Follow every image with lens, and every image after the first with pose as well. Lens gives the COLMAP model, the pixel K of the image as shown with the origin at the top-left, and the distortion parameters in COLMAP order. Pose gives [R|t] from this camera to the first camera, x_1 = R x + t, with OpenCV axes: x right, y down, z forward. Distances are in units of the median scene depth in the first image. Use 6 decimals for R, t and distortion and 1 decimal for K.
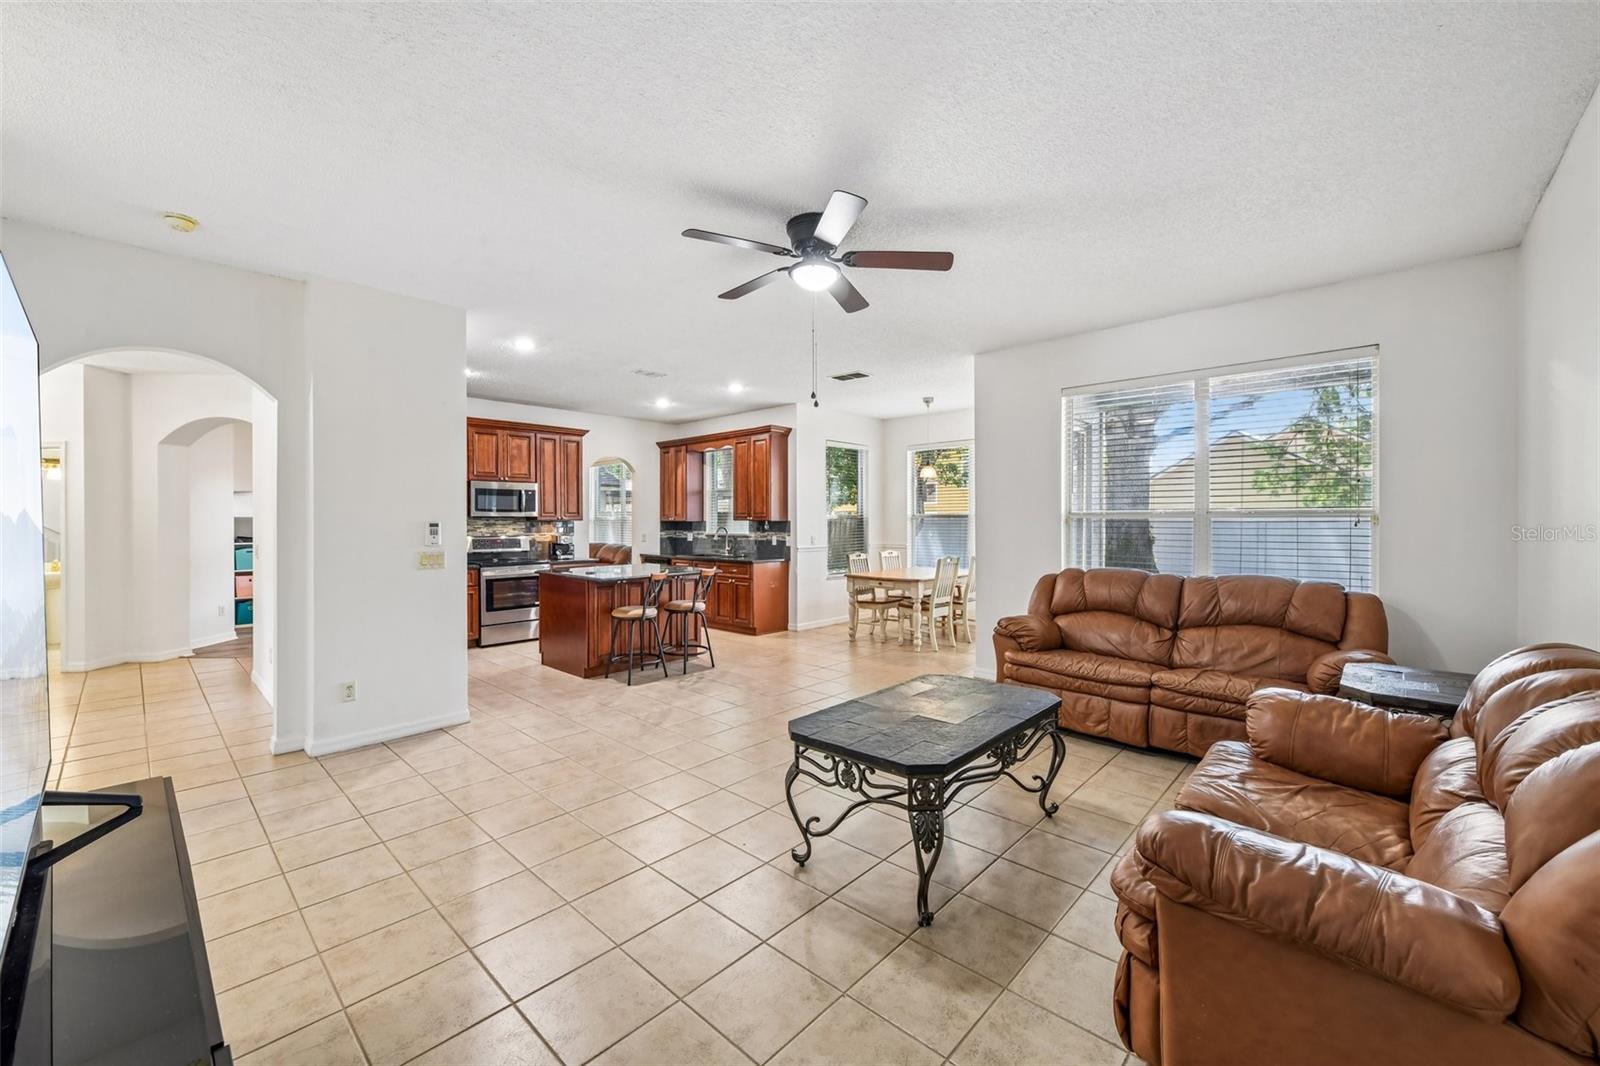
lens RADIAL K [[635.6, 0, 860.0], [0, 635.6, 521.4], [0, 0, 1]] dist [-0.002423, -0.000426]
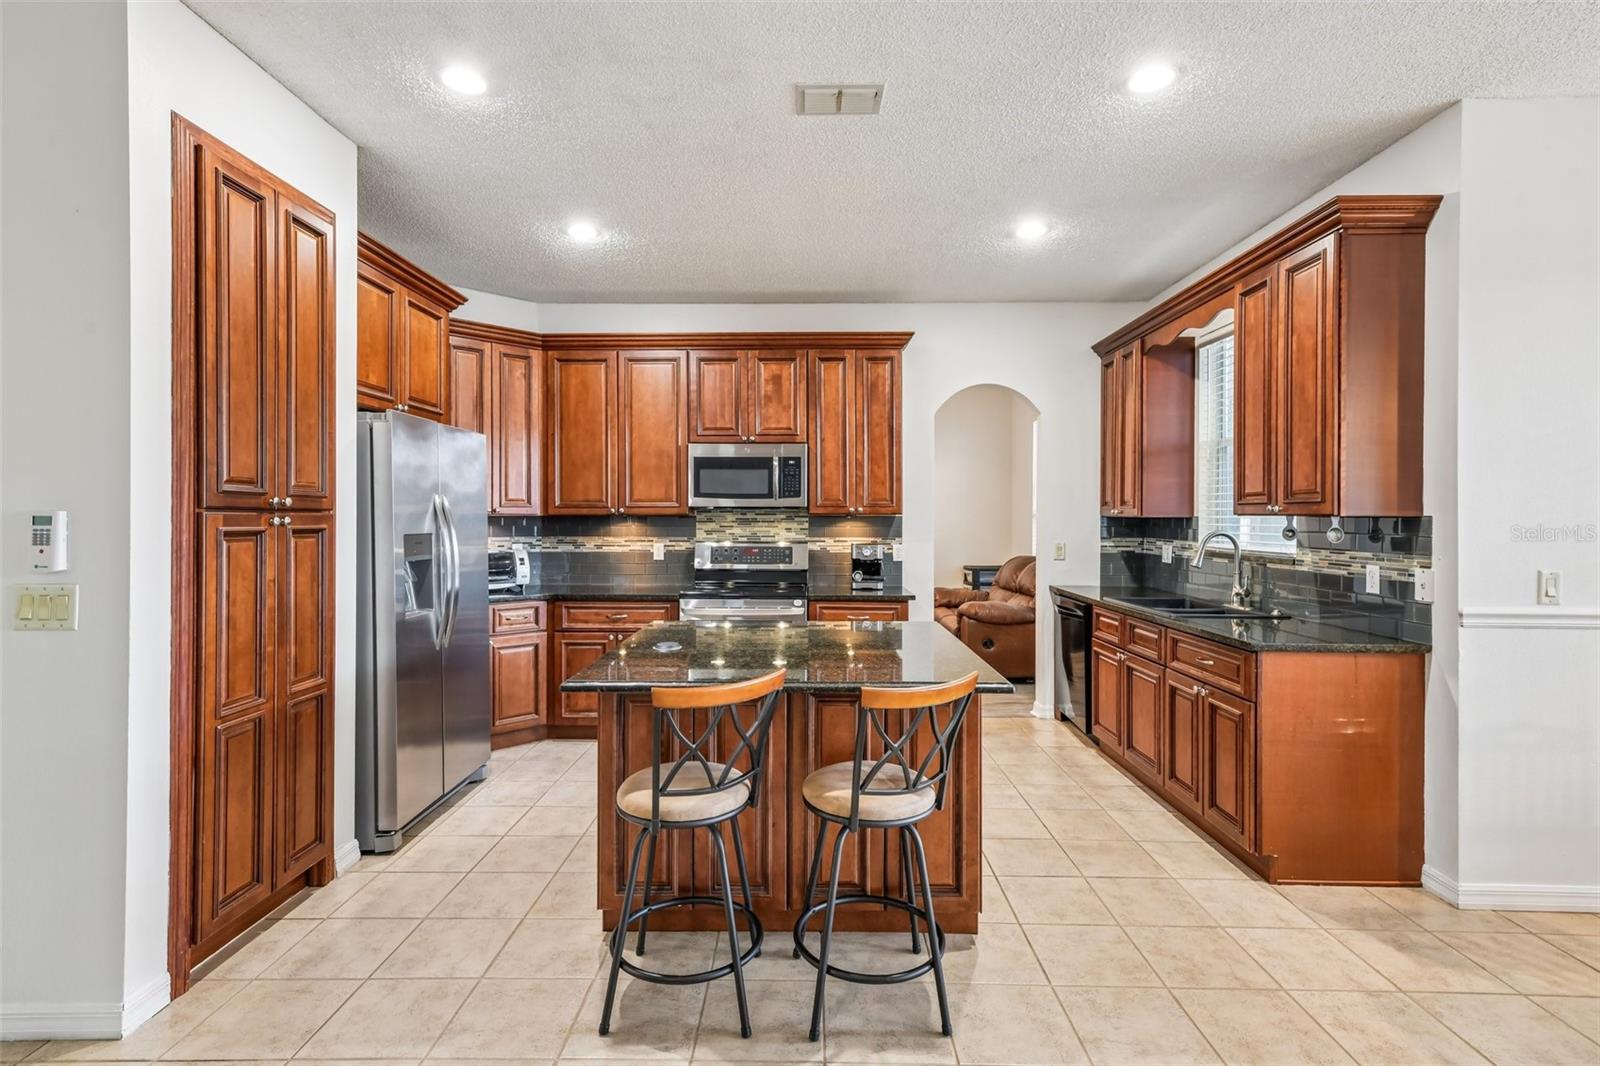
lens RADIAL K [[769.4, 0, 804.7], [0, 769.4, 520.9], [0, 0, 1]] dist [0.017571, -0.001124]
pose [[0.601330, 0.007393, -0.798967, 0.003165], [-0.005278, 0.999972, 0.005281, 0.000587], [0.798983, 0.001042, 0.601352, 0.556370]]
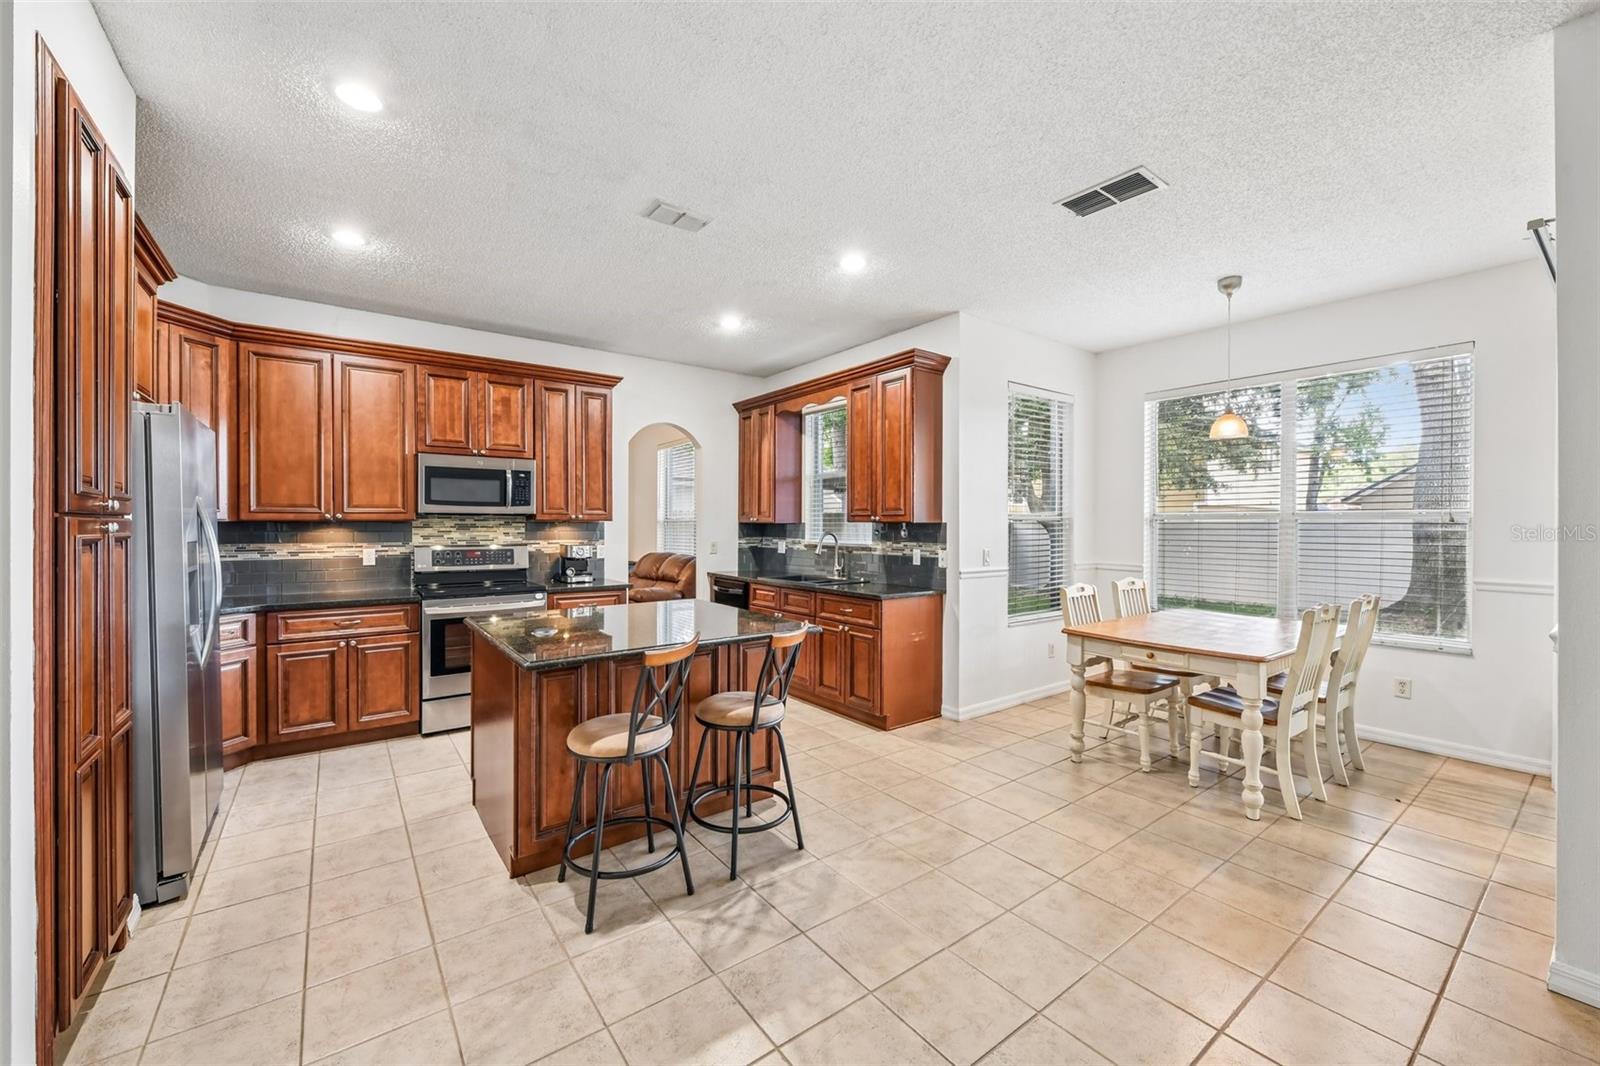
lens RADIAL K [[635.6, 0, 808.6], [0, 635.6, 529.3], [0, 0, 1]] dist [-0.002423, -0.000426]
pose [[0.967076, 0.007099, -0.254388, -0.084790], [-0.005435, 0.999959, 0.007246, 0.001139], [0.254429, -0.005625, 0.967075, 0.426781]]
